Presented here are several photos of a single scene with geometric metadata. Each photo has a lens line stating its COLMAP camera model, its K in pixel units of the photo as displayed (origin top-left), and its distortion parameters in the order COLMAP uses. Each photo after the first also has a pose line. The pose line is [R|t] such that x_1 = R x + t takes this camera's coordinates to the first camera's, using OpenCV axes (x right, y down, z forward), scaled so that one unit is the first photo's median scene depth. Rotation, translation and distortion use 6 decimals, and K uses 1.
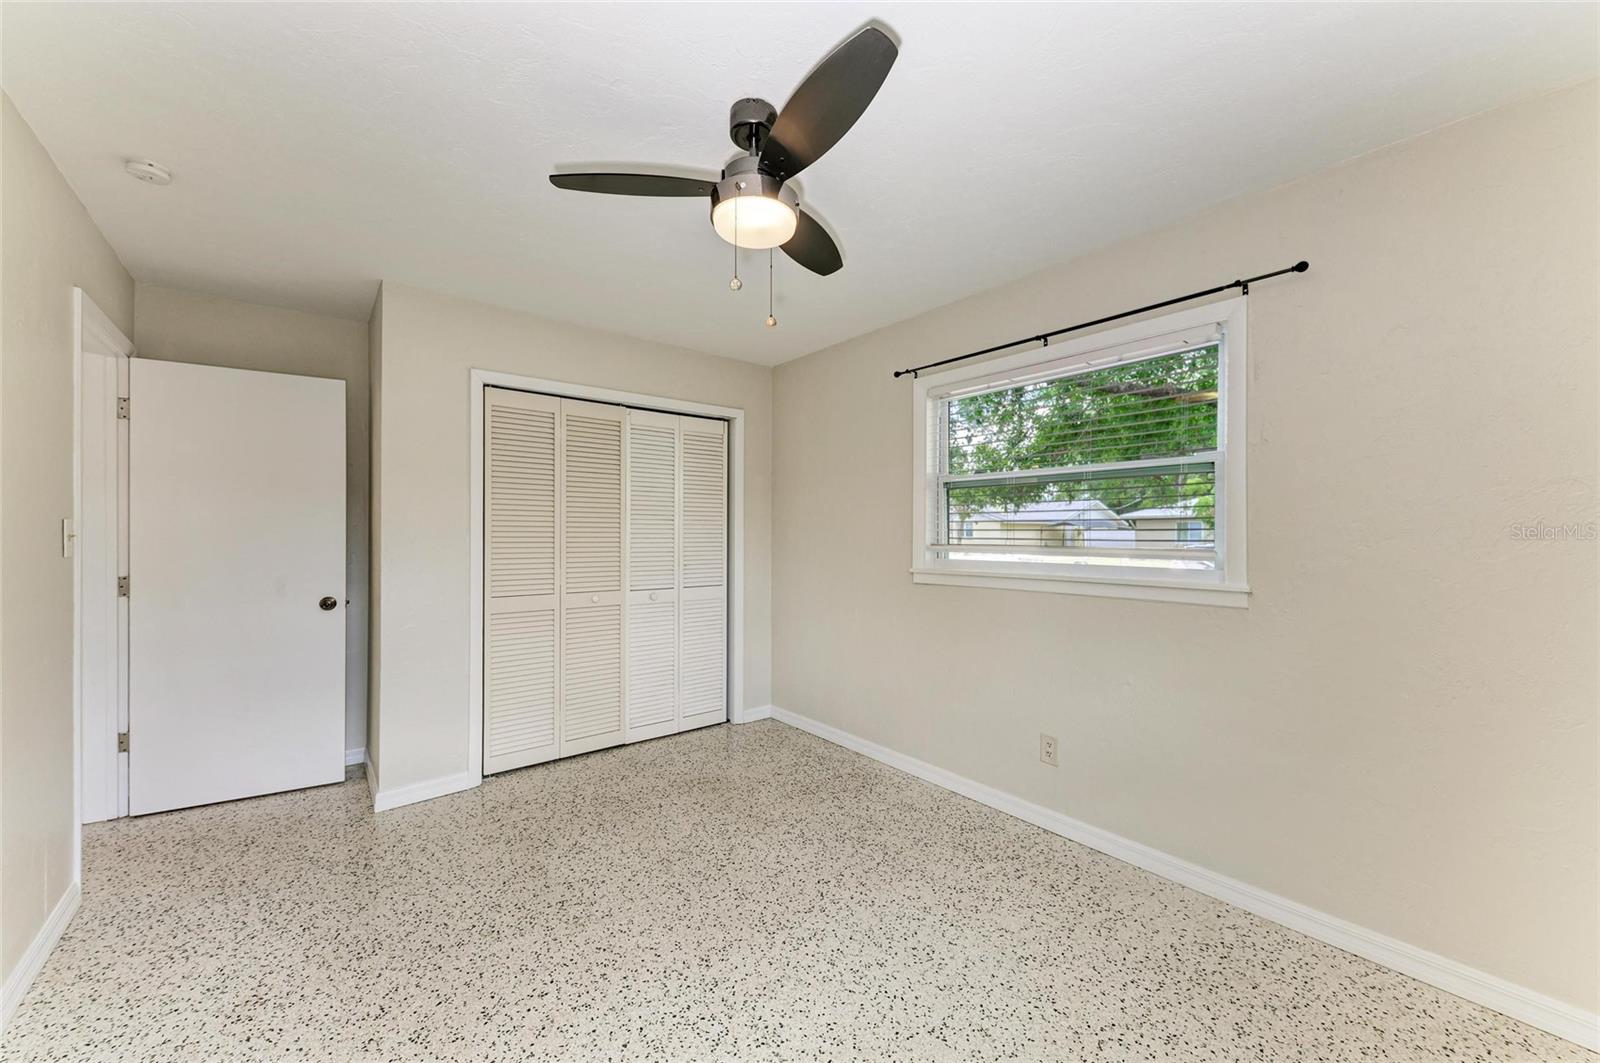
lens RADIAL K [[594.6, 0, 796.9], [0, 594.6, 537.6], [0, 0, 1]] dist [0.009249, -0.002669]
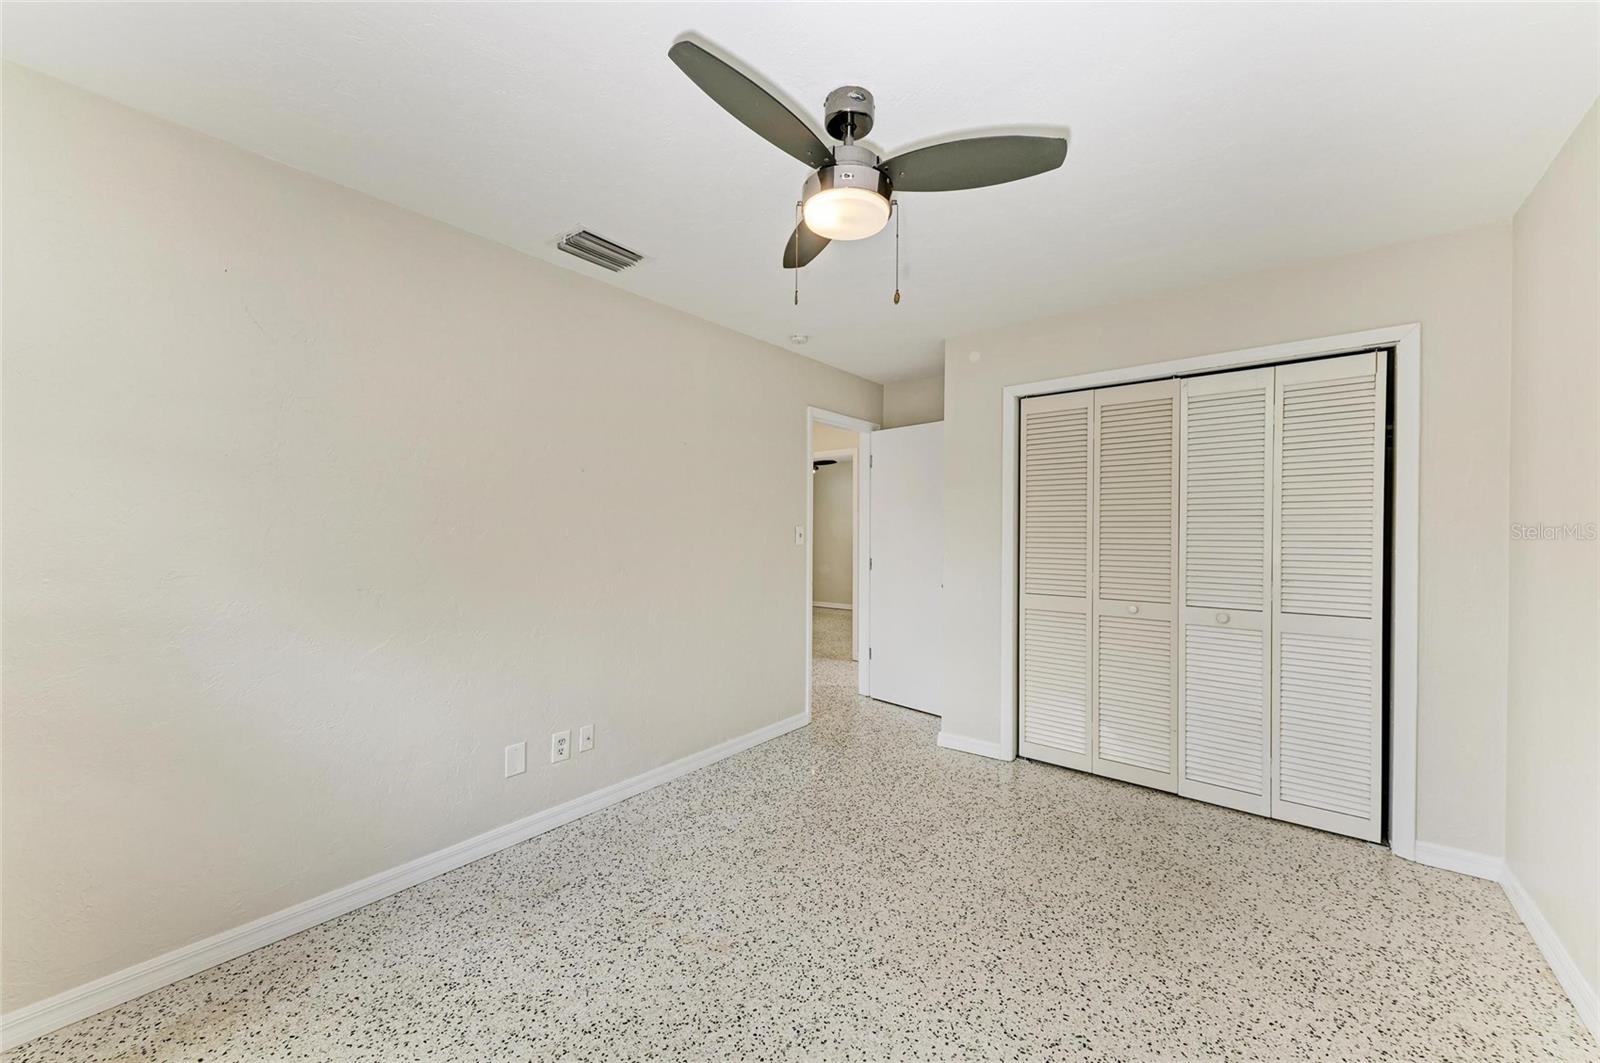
lens RADIAL K [[594.6, 0, 804.8], [0, 594.6, 531.2], [0, 0, 1]] dist [0.009249, -0.002669]
pose [[0.223458, -0.003165, -0.974708, 0.595248], [-0.011725, 0.999914, -0.005935, -0.000484], [0.974643, 0.012755, 0.223402, 0.488319]]
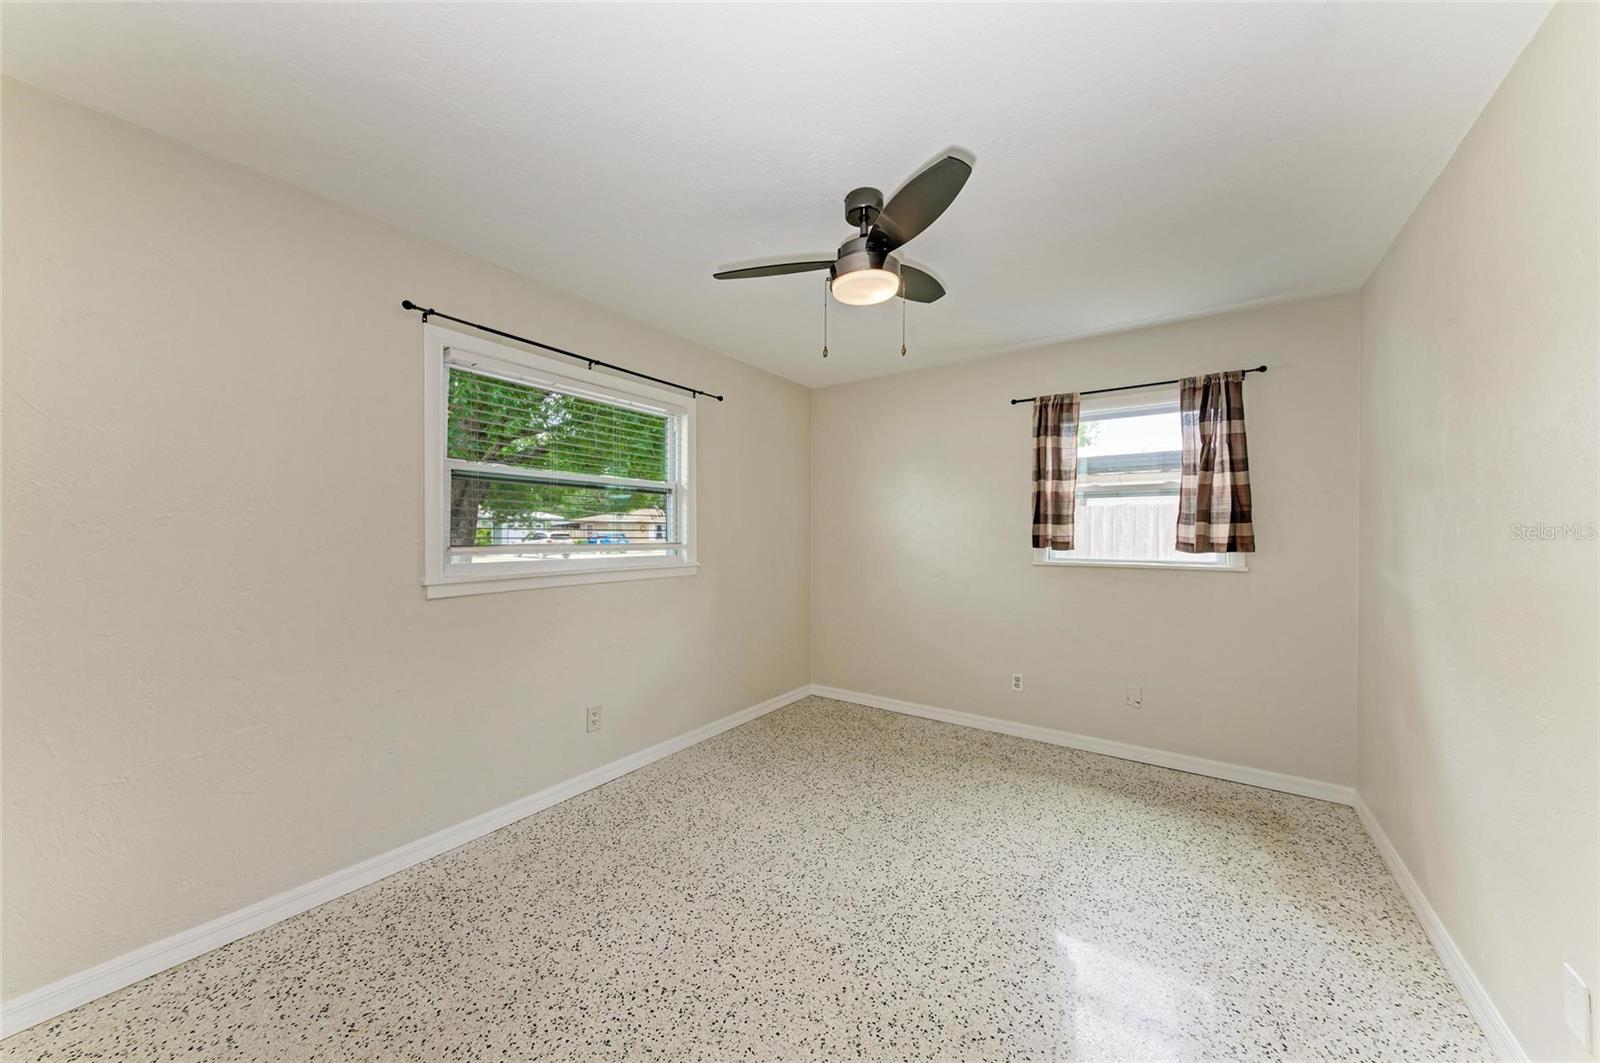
lens RADIAL K [[559.5, 0, 797.4], [0, 559.5, 539.4], [0, 0, 1]] dist [0.007696, -0.003005]
pose [[-0.275366, -0.012330, 0.961260, -0.797106], [0.004703, 0.999889, 0.014172, -0.008839], [-0.961328, 0.008423, -0.275278, 0.997167]]
